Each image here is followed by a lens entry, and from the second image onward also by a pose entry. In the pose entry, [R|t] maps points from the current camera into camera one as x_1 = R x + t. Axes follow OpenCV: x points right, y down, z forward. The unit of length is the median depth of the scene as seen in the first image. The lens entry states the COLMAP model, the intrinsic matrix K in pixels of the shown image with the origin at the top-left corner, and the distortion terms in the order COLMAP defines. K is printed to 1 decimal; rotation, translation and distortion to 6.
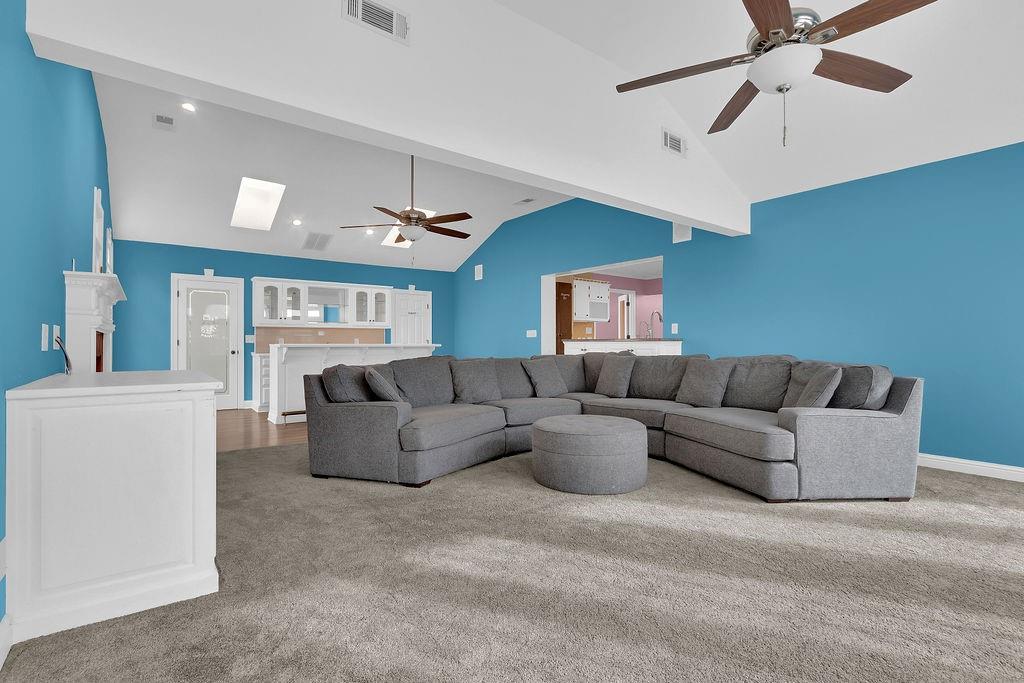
lens RADIAL K [[472.7, 0, 501.5], [0, 472.7, 339.2], [0, 0, 1]] dist [-0.018084, 0.001666]
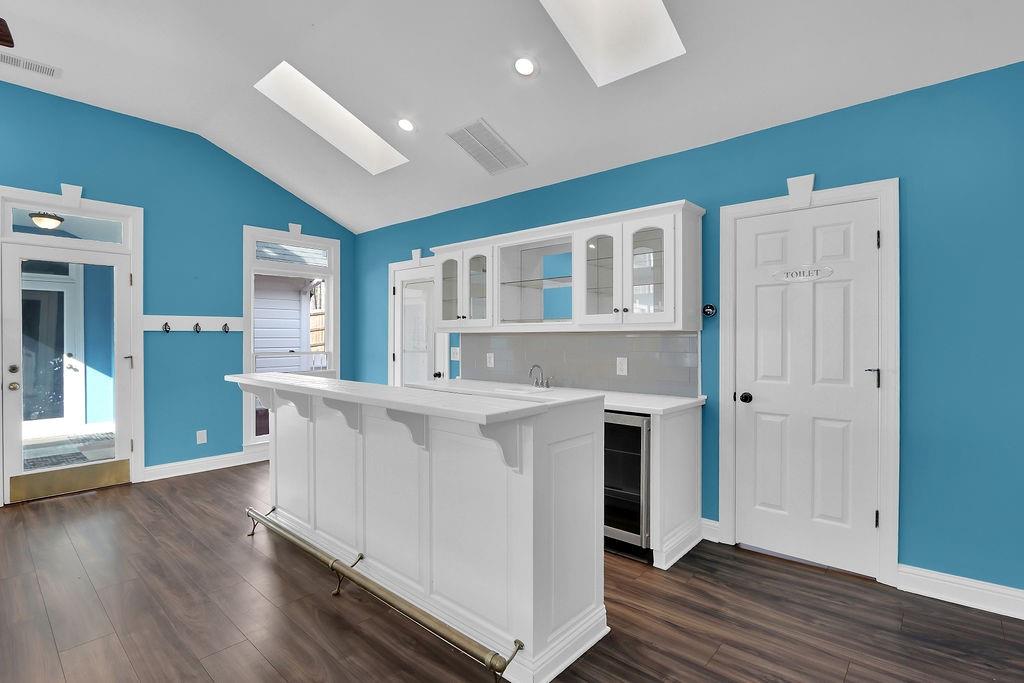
lens RADIAL K [[472.7, 0, 501.5], [0, 472.7, 339.2], [0, 0, 1]] dist [-0.018084, 0.001666]
pose [[0.195304, 0.002870, -0.980739, 0.065055], [-0.000971, 0.999996, 0.002733, -0.019580], [0.980742, 0.000418, 0.195306, 0.914261]]
